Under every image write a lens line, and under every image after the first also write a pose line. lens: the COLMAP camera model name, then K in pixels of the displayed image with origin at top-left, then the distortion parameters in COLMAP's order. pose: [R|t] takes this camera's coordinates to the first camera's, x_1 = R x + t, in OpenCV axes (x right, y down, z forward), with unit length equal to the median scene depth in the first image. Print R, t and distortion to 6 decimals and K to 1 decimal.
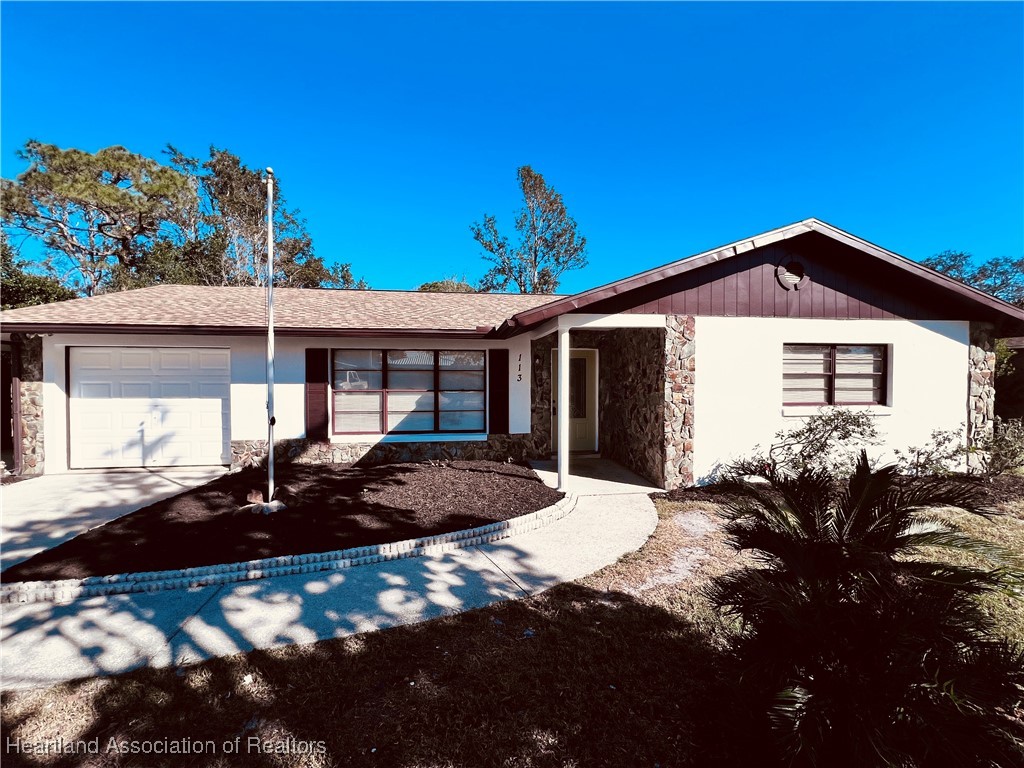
lens RADIAL K [[409.2, 0, 510.1], [0, 409.2, 381.6], [0, 0, 1]] dist [-0.001420, -0.000057]
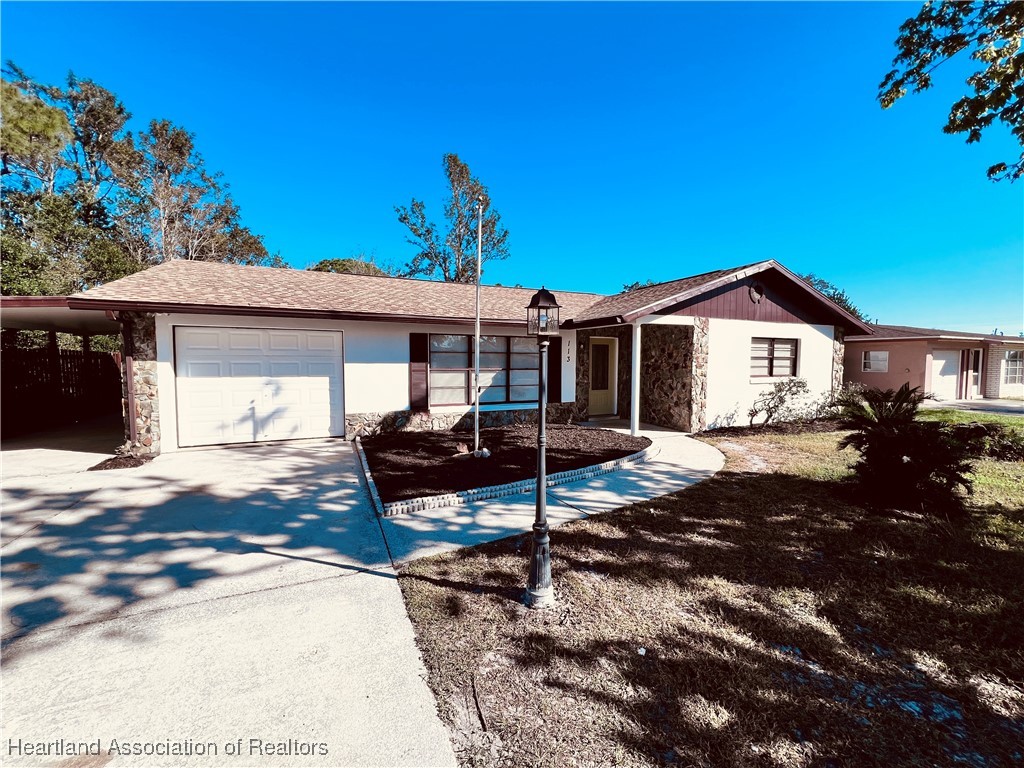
lens RADIAL K [[406.4, 0, 512.0], [0, 406.4, 384.0], [0, 0, 1]] dist [-0.000967, -0.000042]
pose [[0.956728, -0.014219, 0.290637, -0.625402], [0.001173, 0.998986, 0.045011, 0.013416], [-0.290982, -0.042723, 0.955774, -0.214989]]
